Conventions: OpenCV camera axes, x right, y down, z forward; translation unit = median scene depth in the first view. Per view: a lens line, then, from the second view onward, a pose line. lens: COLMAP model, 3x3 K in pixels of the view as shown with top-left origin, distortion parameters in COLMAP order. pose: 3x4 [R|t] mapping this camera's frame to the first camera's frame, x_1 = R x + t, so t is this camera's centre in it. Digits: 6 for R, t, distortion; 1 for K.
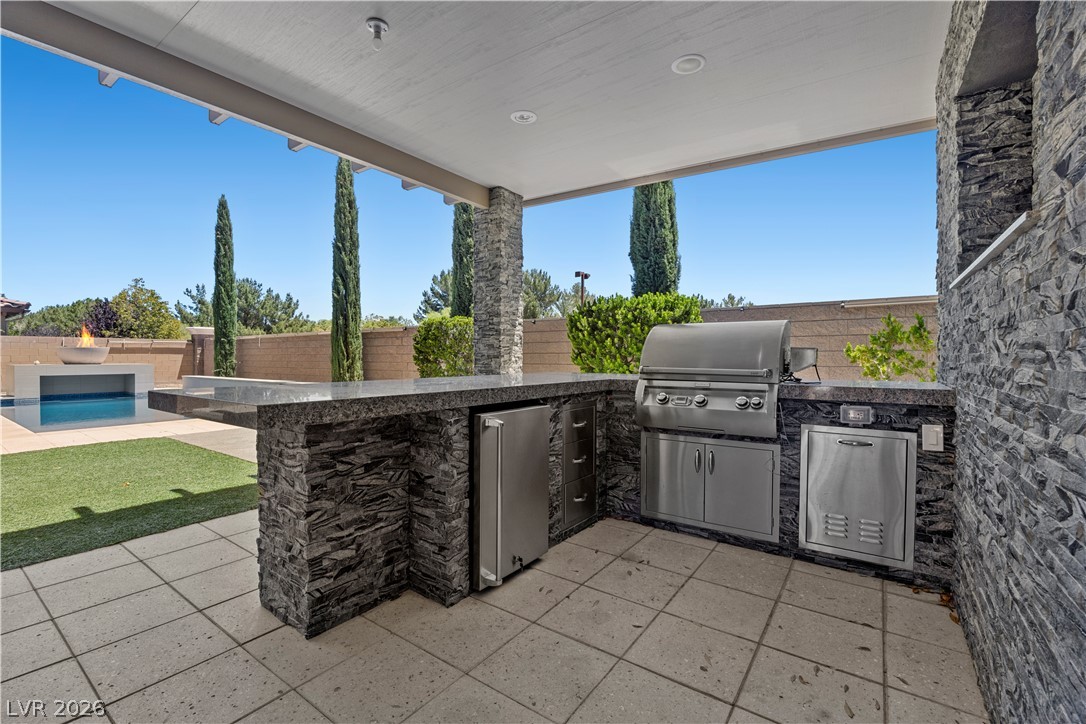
lens RADIAL K [[472.6, 0, 539.7], [0, 472.6, 361.3], [0, 0, 1]] dist [-0.007578, -0.000361]
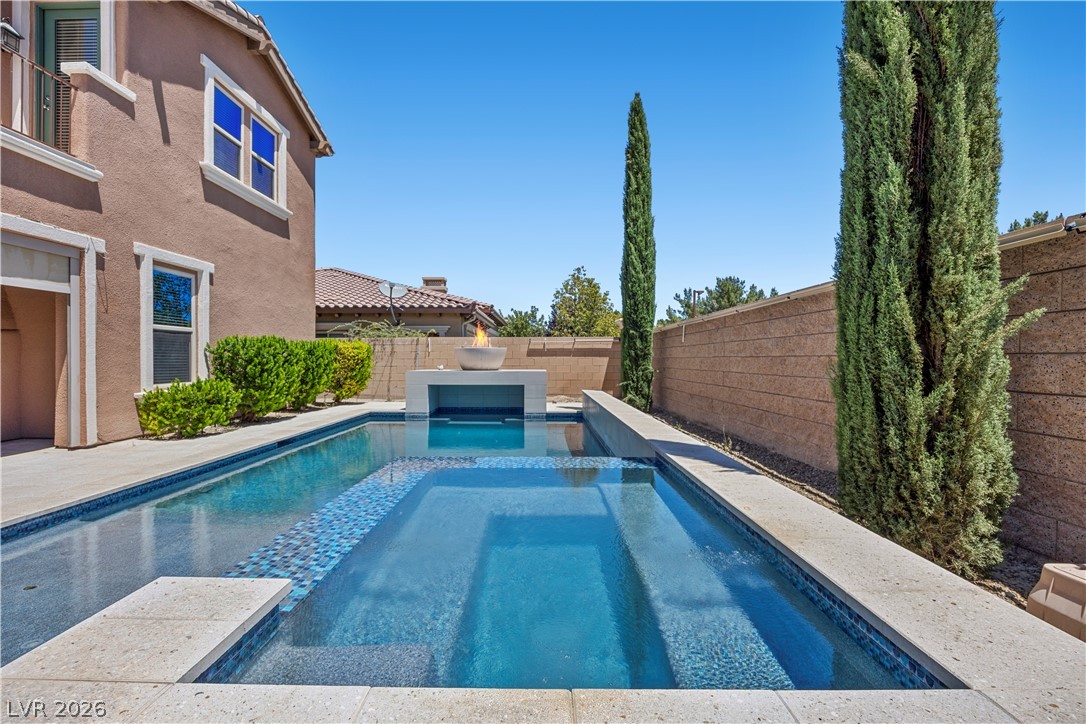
lens RADIAL K [[472.6, 0, 539.7], [0, 472.6, 361.3], [0, 0, 1]] dist [-0.007578, -0.000361]
pose [[0.575003, 0.004757, -0.818138, -0.251395], [-0.008773, 0.999961, -0.000352, -0.007953], [0.818105, 0.007380, 0.575022, 0.559955]]
